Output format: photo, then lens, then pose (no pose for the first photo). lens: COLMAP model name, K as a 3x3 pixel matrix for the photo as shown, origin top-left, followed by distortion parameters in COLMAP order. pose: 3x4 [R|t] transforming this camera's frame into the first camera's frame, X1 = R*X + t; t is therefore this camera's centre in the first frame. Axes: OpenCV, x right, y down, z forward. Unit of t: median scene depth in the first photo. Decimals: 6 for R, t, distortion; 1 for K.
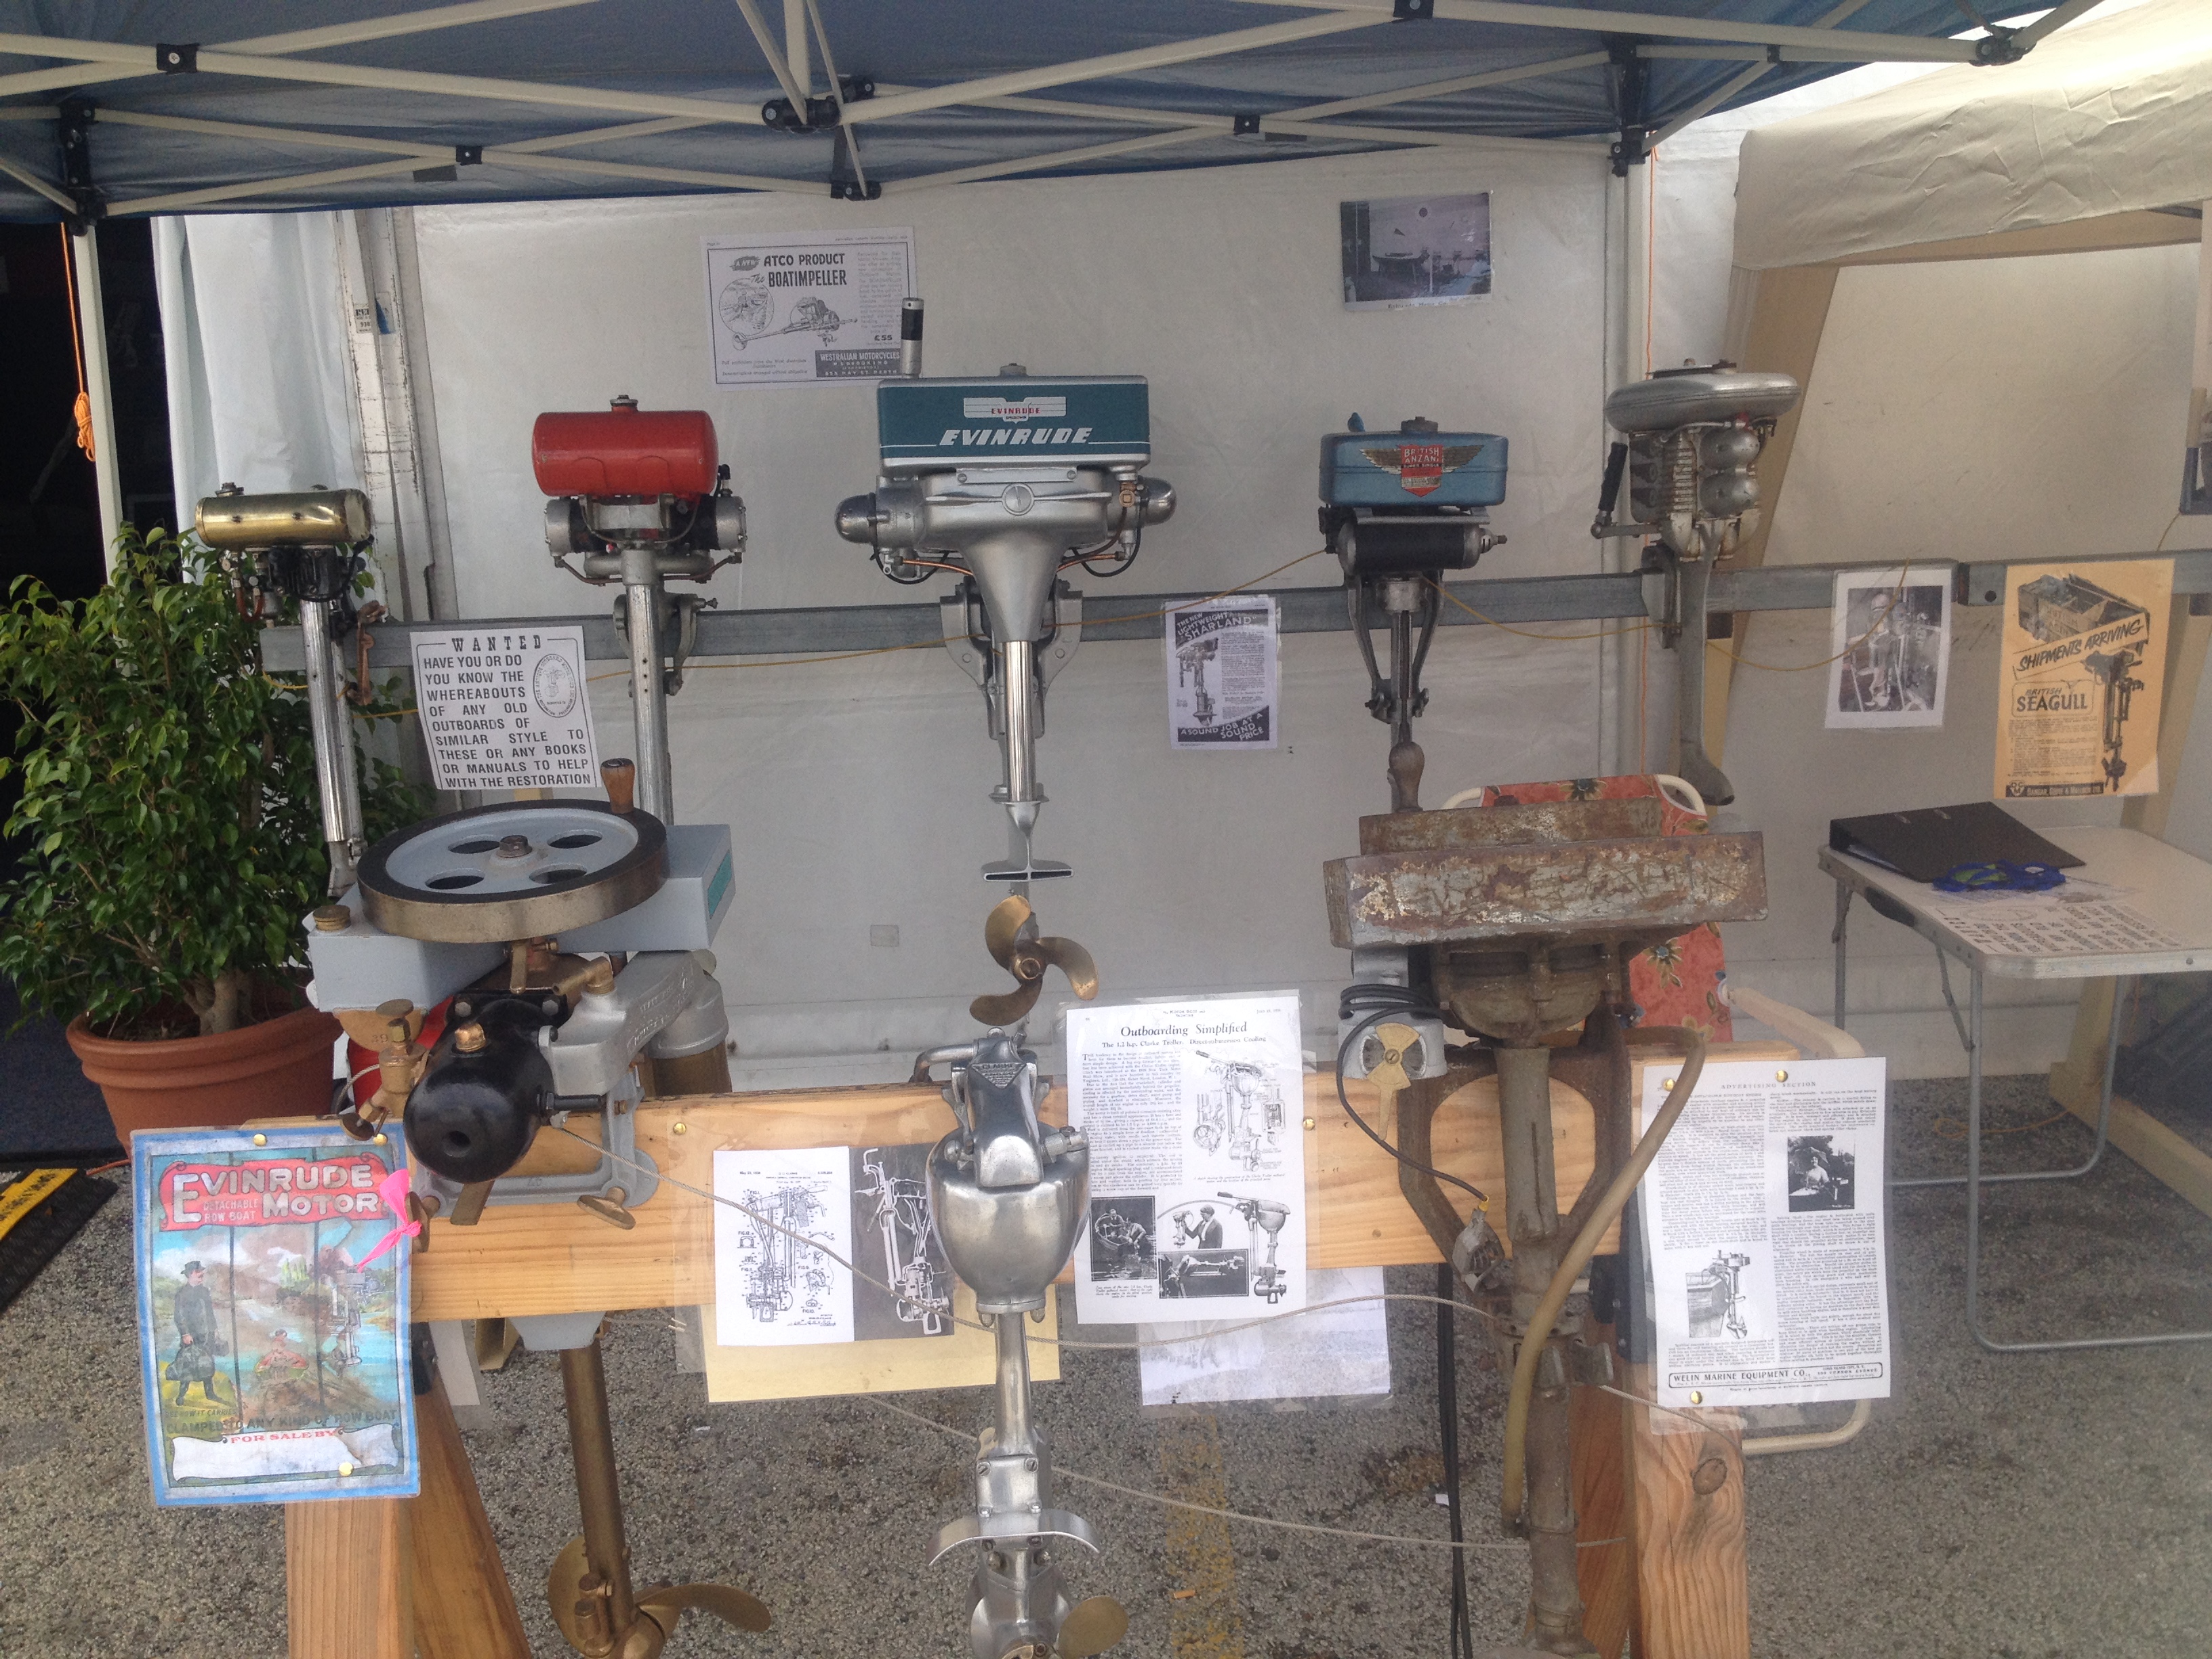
lens RADIAL K [[2261.5, 0, 1159.7], [0, 2261.5, 831.8], [0, 0, 1]] dist [0.137573, -0.294134]
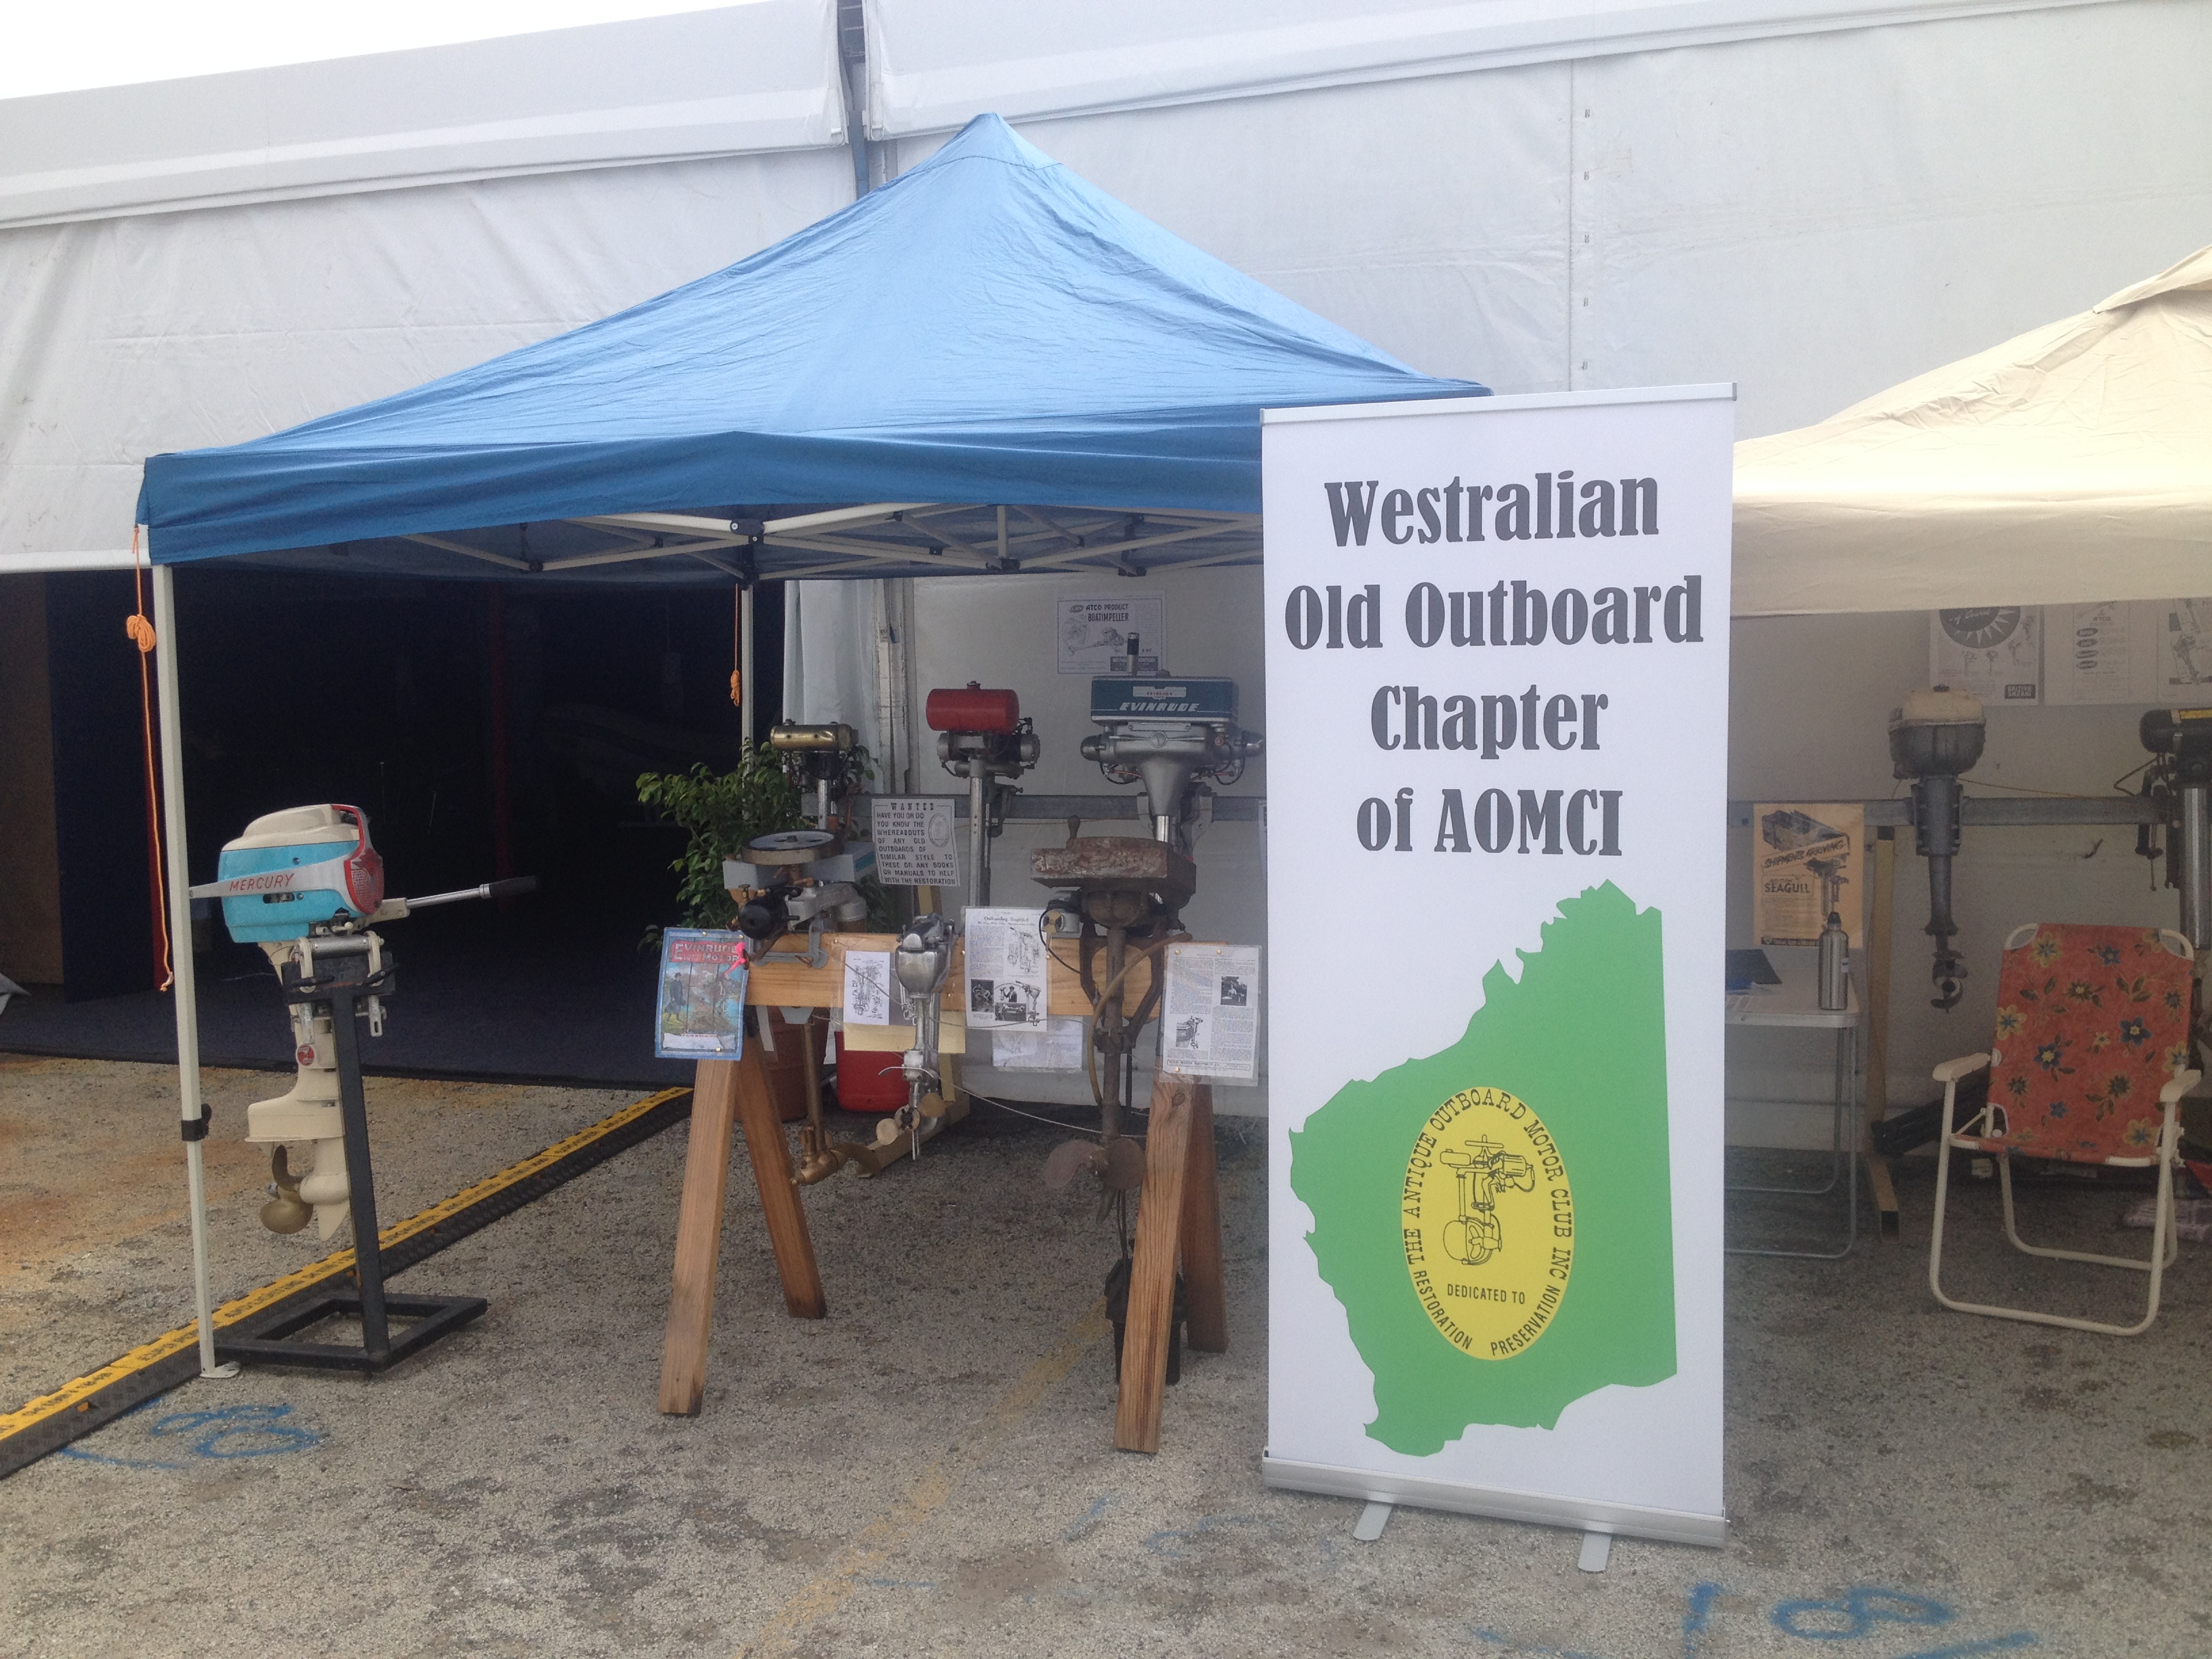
lens RADIAL K [[2071.2, 0, 1053.2], [0, 2071.2, 811.2], [0, 0, 1]] dist [0.116752, -0.259720]
pose [[0.947200, 0.048239, -0.316995, 0.369926], [-0.085917, 0.990651, -0.105969, 0.094669], [0.308919, 0.127609, 0.942489, -0.592975]]
